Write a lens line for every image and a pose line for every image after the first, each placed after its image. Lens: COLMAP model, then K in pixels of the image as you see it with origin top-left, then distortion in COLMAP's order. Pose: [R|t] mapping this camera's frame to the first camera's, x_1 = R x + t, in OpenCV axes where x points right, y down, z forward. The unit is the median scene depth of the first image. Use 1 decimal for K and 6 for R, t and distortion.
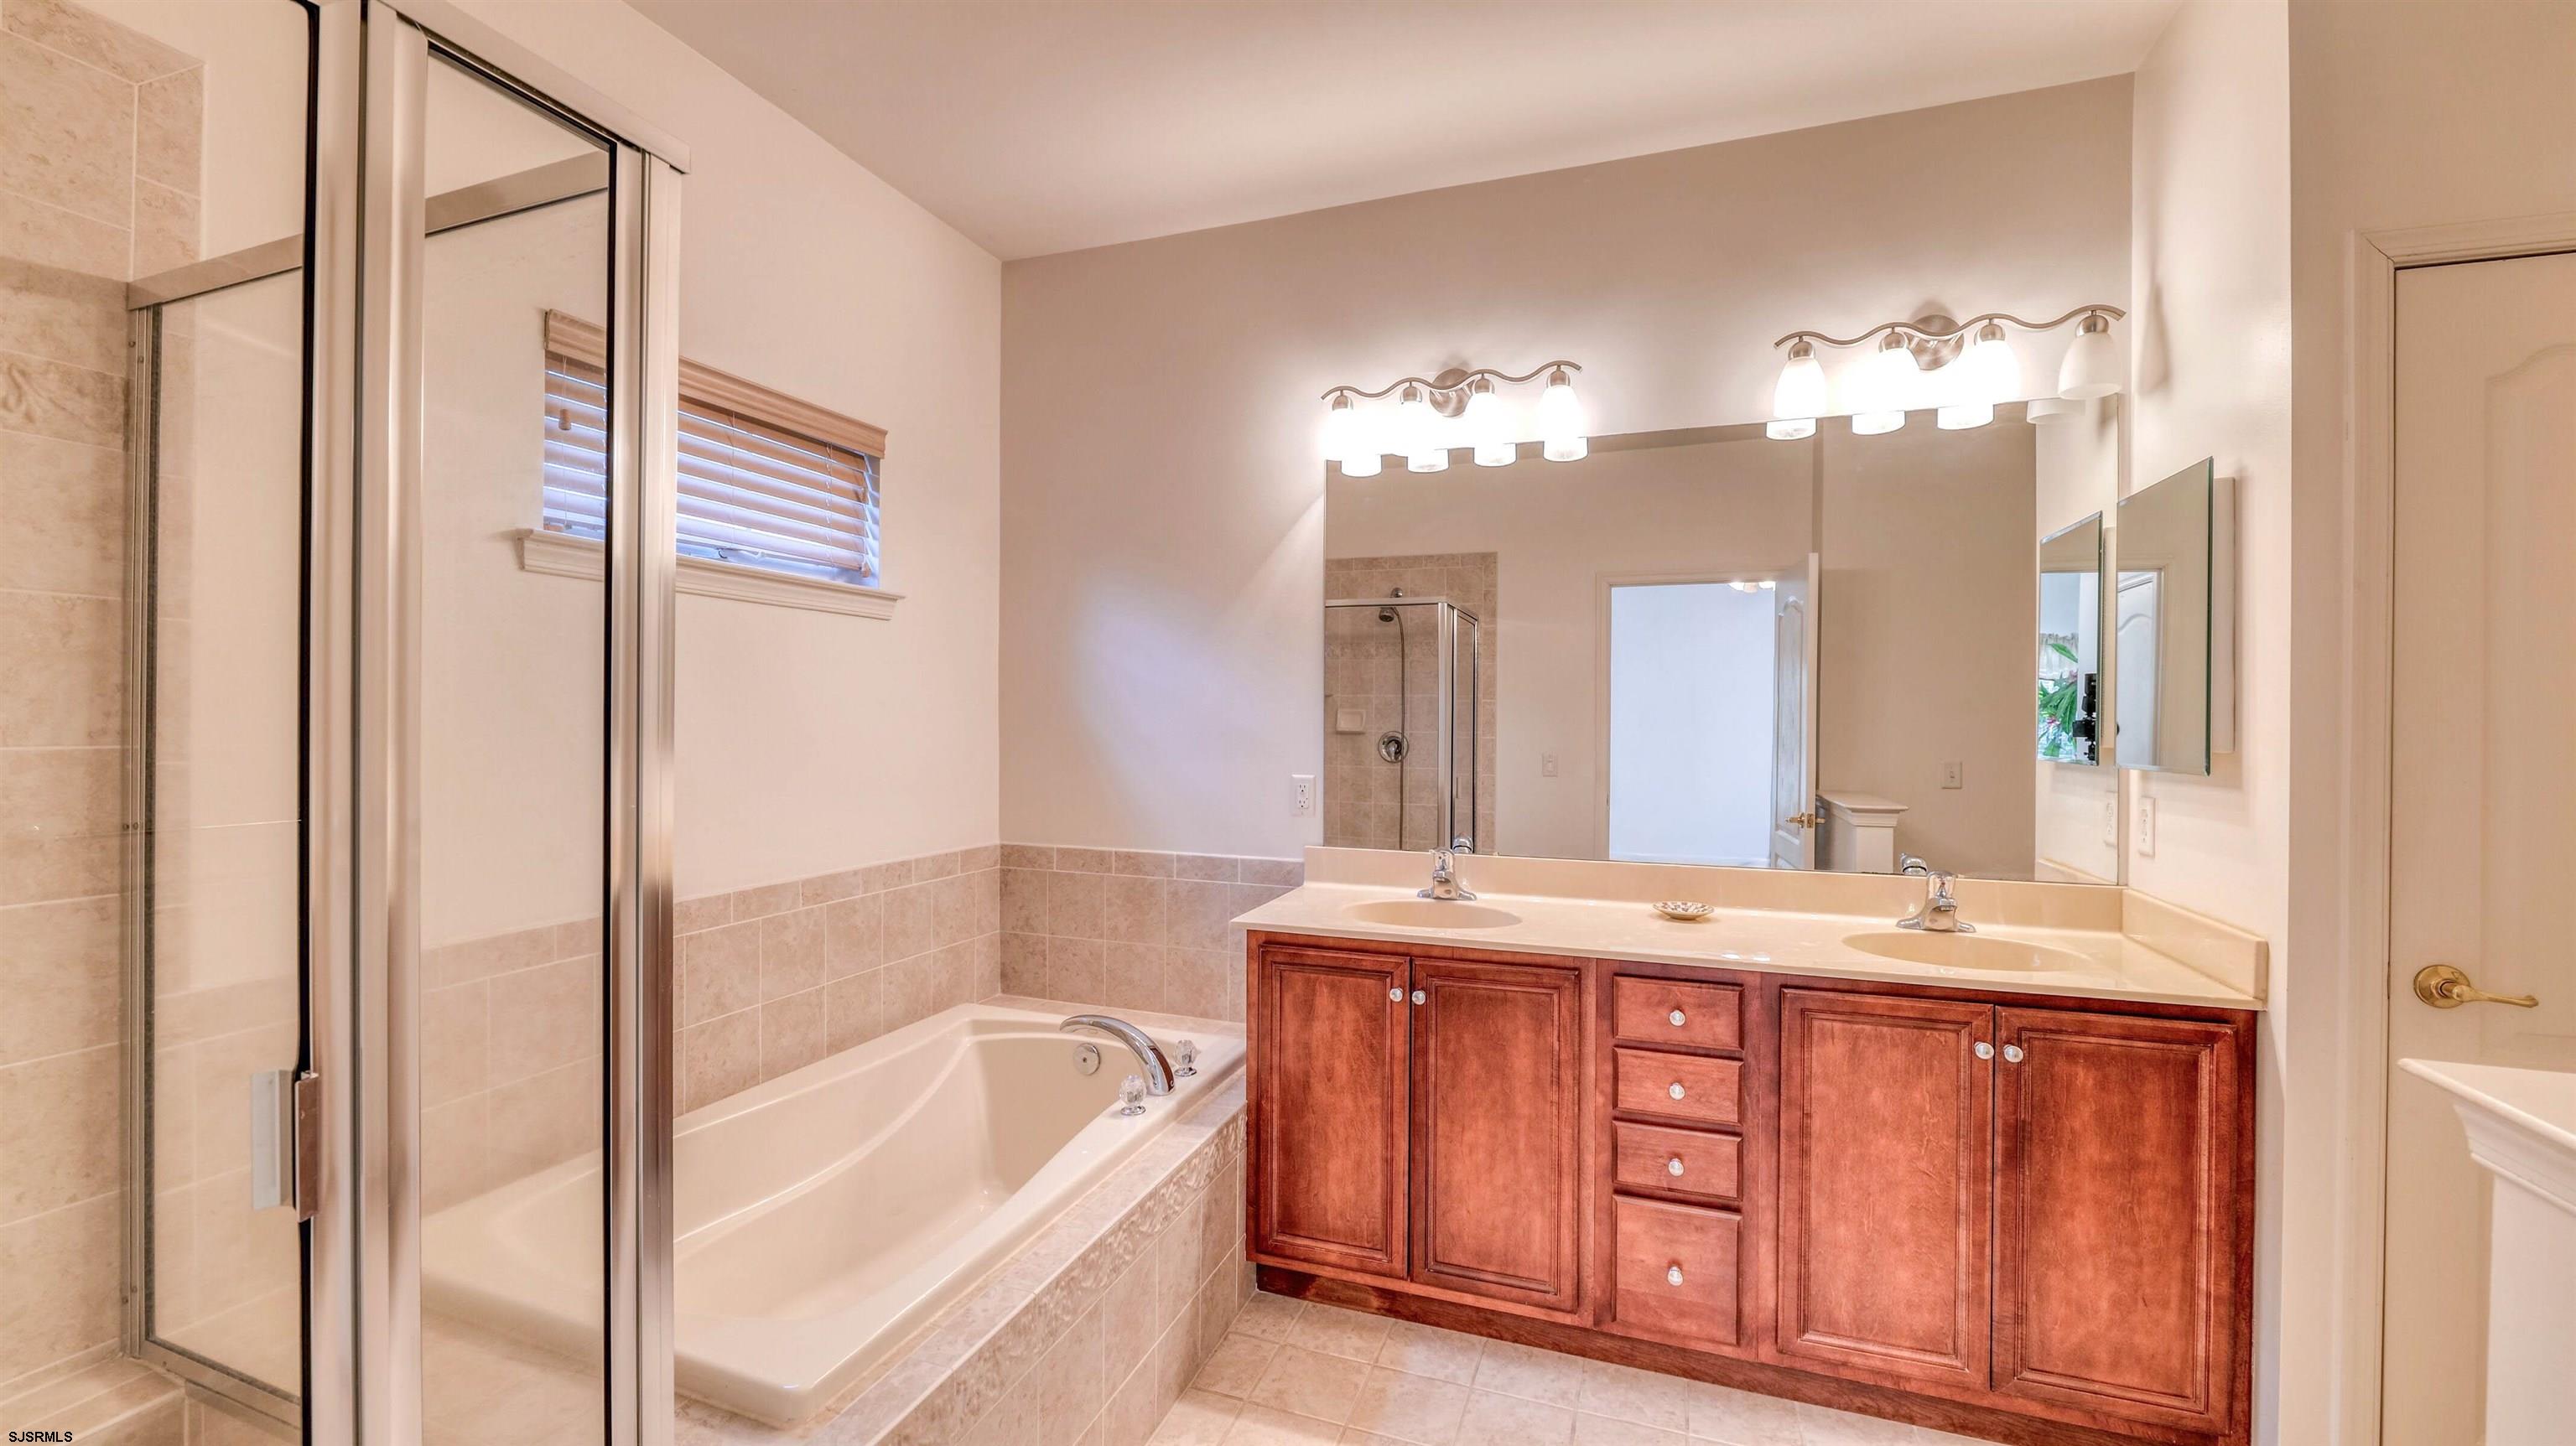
lens RADIAL K [[1046.4, 0, 1278.2], [0, 1046.4, 717.4], [0, 0, 1]] dist [-0.010024, 0.000339]
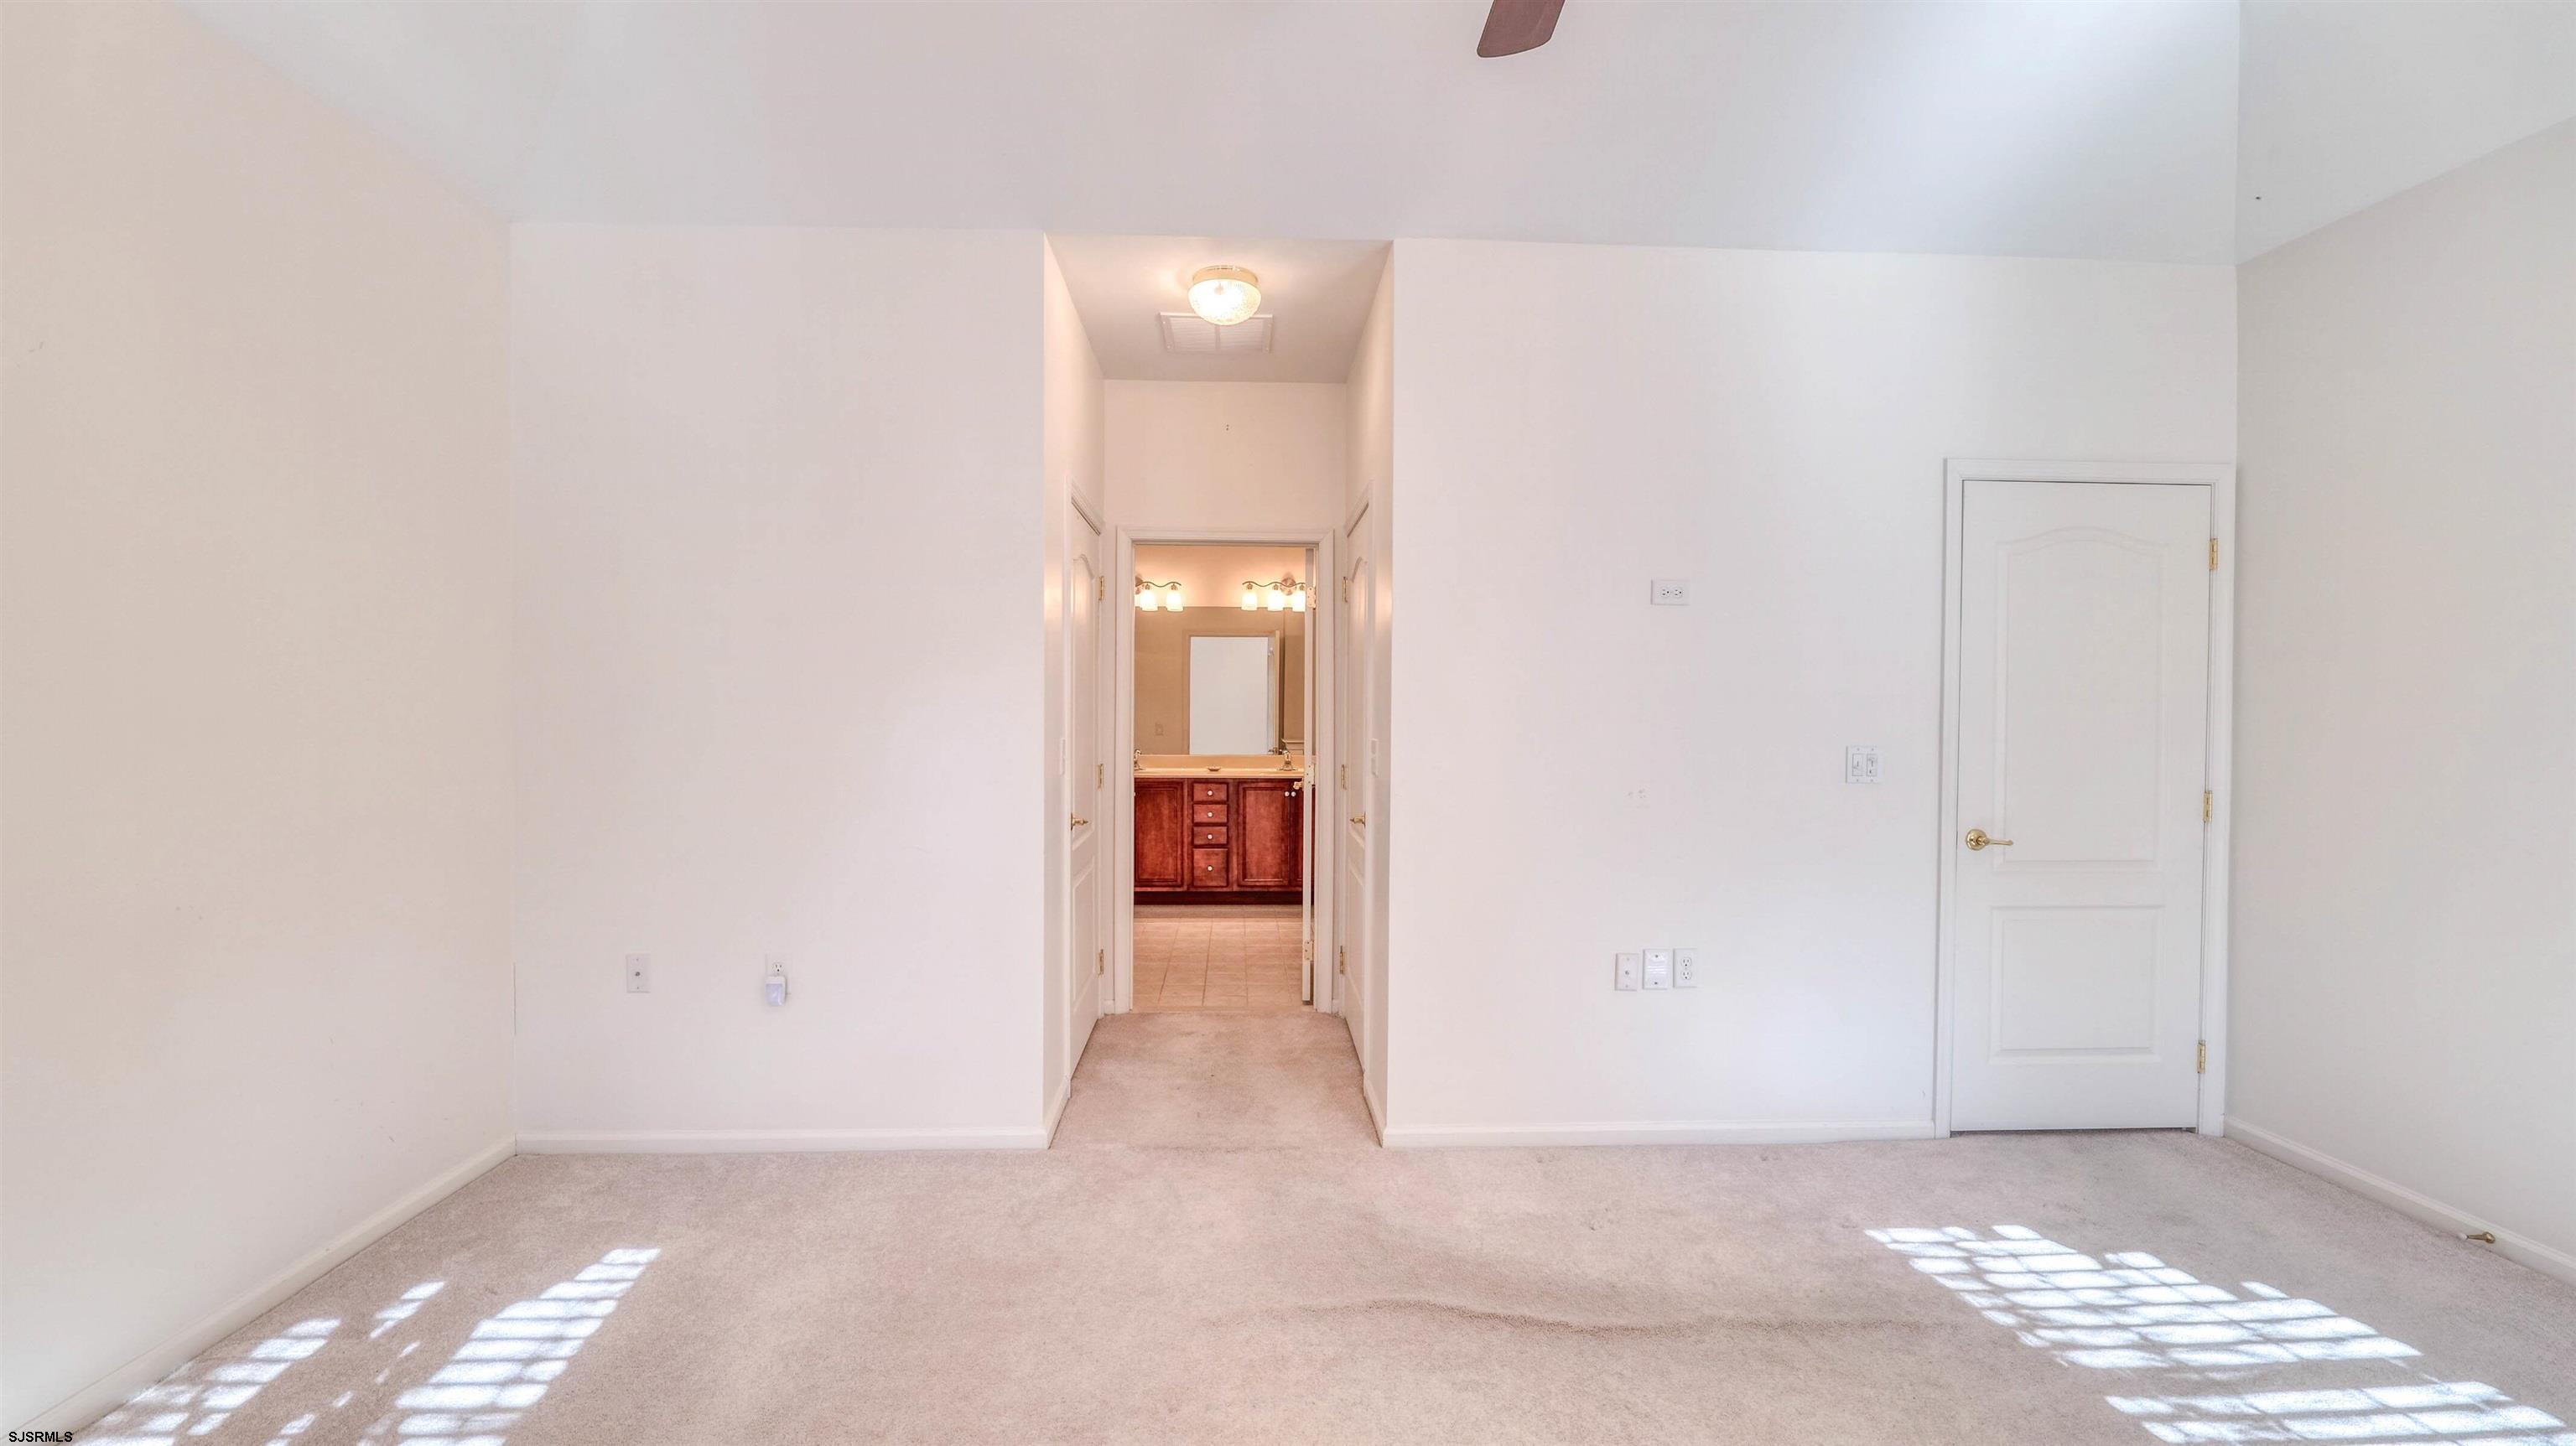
lens RADIAL K [[1046.4, 0, 1278.2], [0, 1046.4, 717.4], [0, 0, 1]] dist [-0.010024, 0.000339]
pose [[0.922890, -0.005623, 0.385022, -0.630004], [0.000894, 0.999922, 0.012462, -0.001565], [-0.385062, -0.011157, 0.922823, -1.937165]]
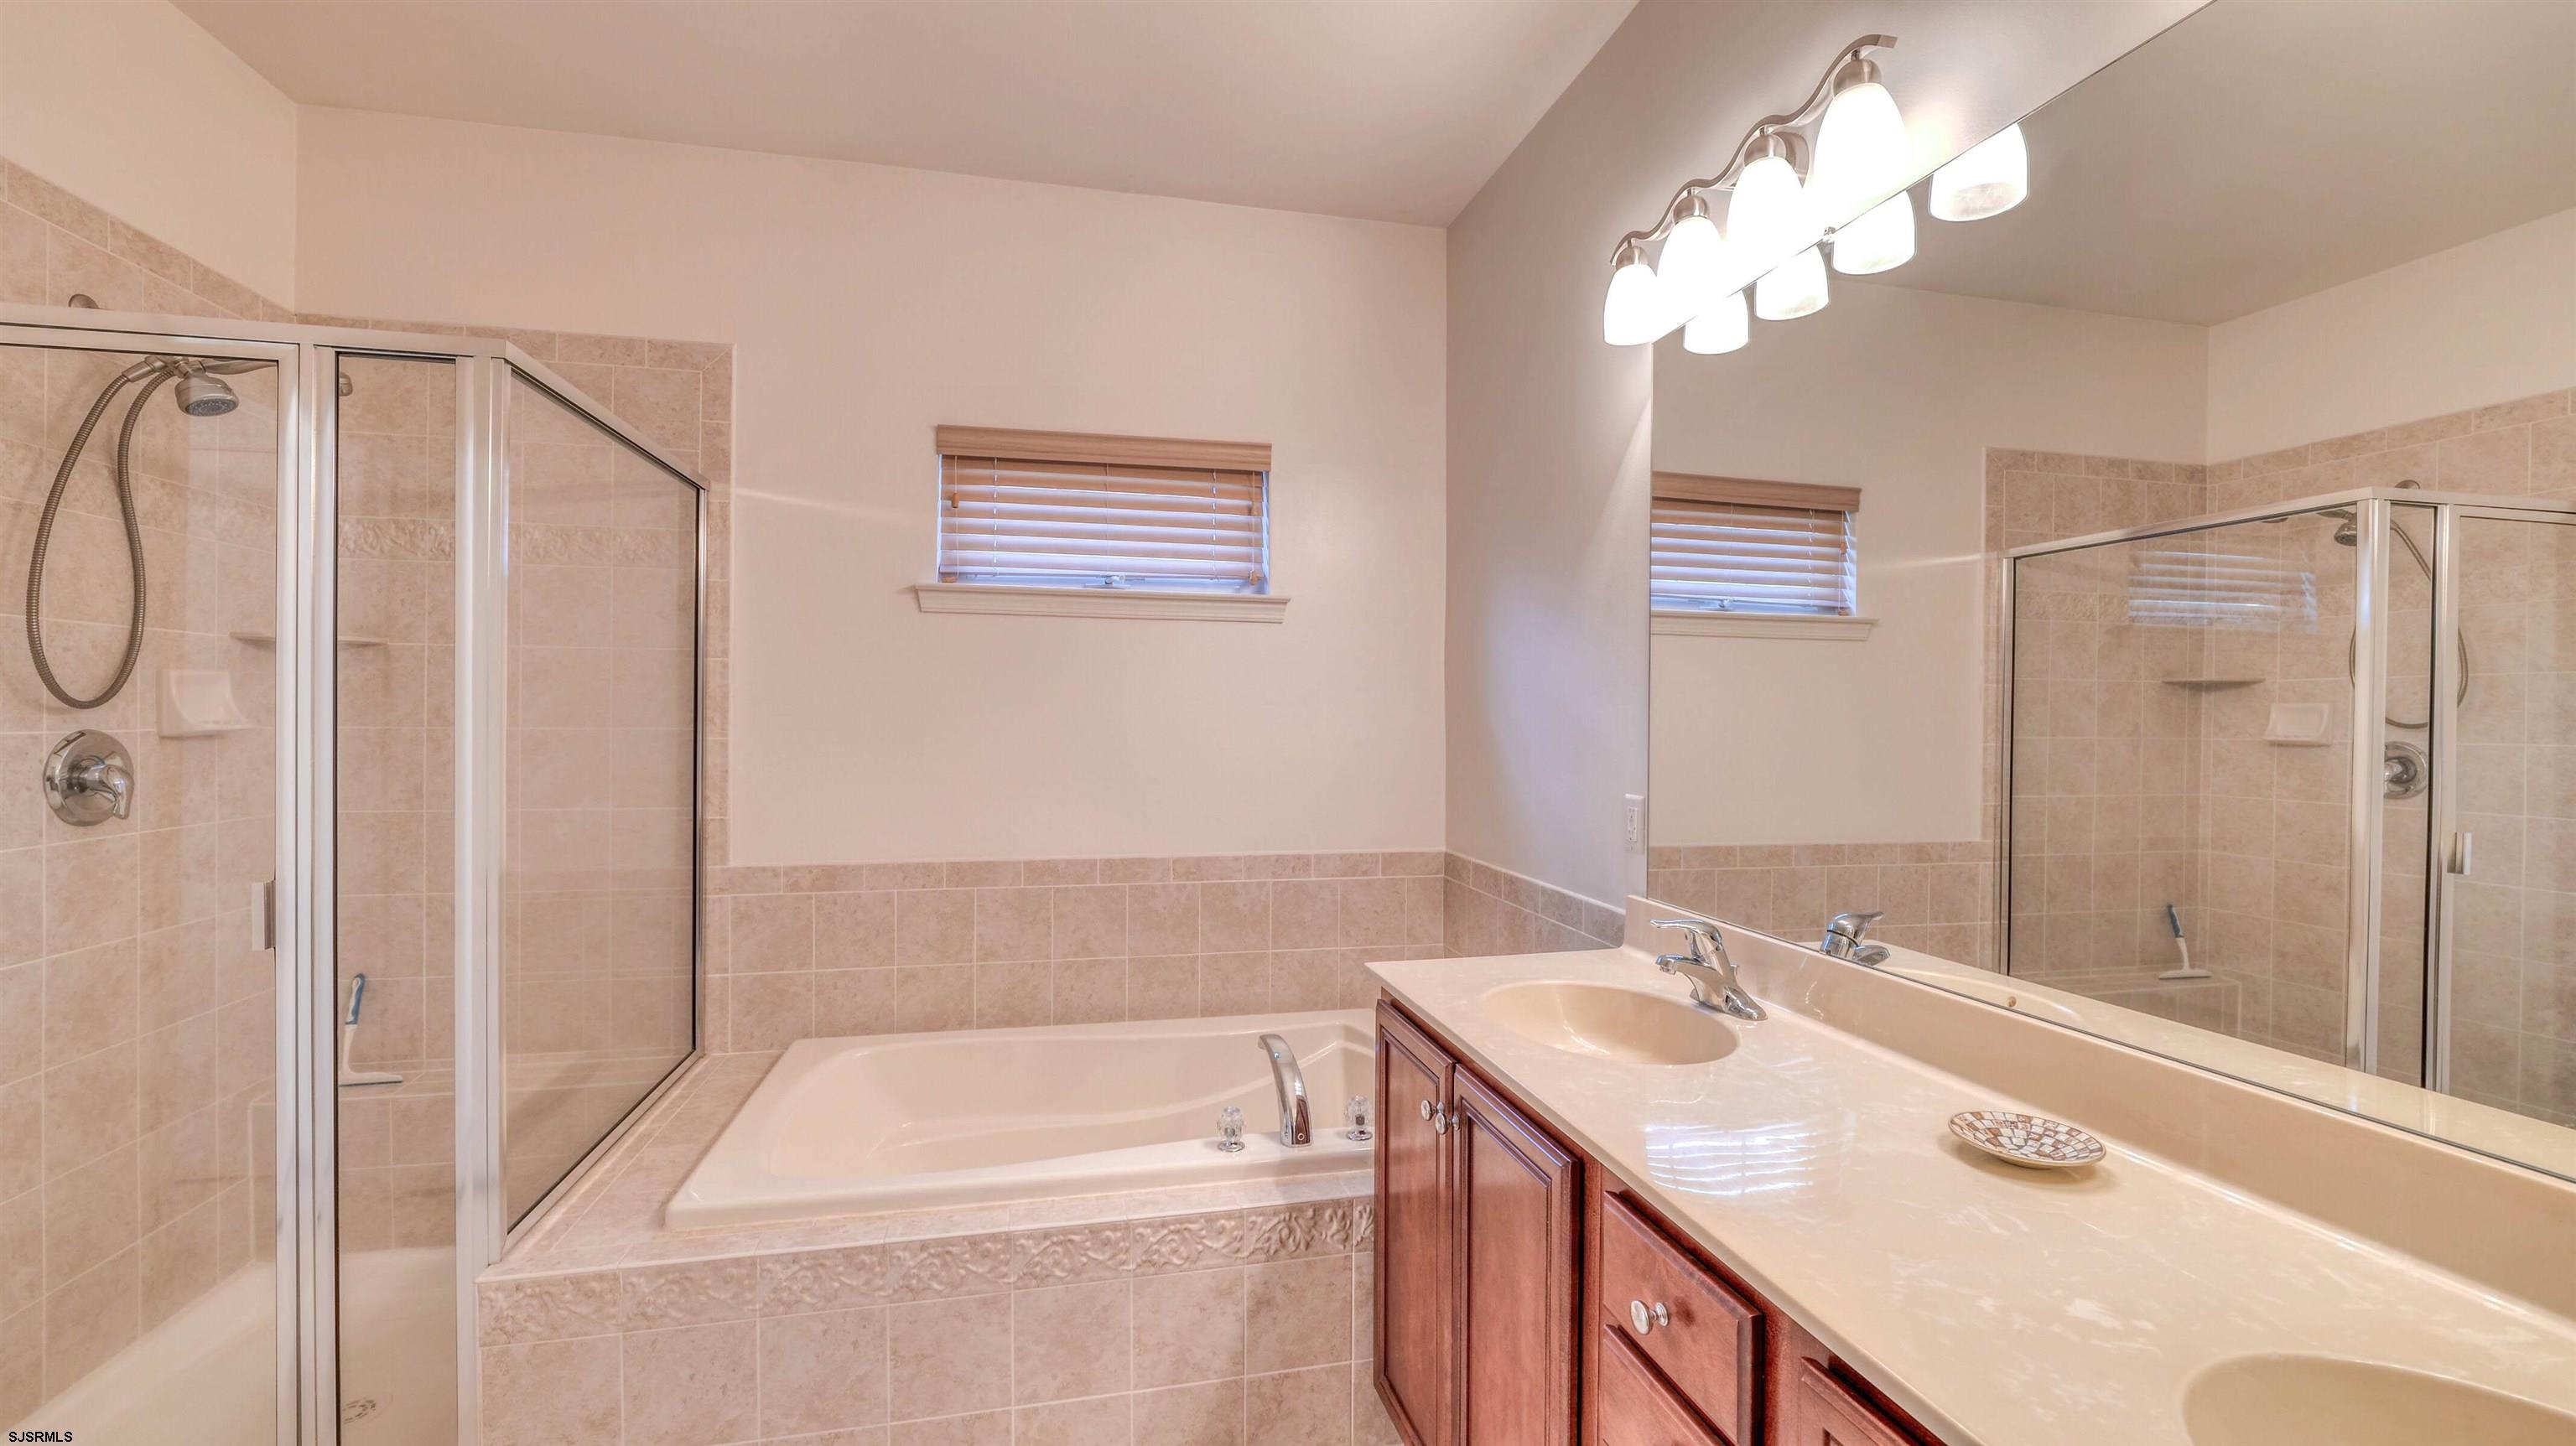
lens RADIAL K [[1053.1, 0, 1288.0], [0, 1053.1, 723.0], [0, 0, 1]] dist [-0.005166, -0.000039]
pose [[0.538283, 0.001468, -0.842763, 0.599583], [-0.002392, 0.999997, 0.000214, 0.007970], [0.842760, 0.001901, 0.538285, 0.499183]]
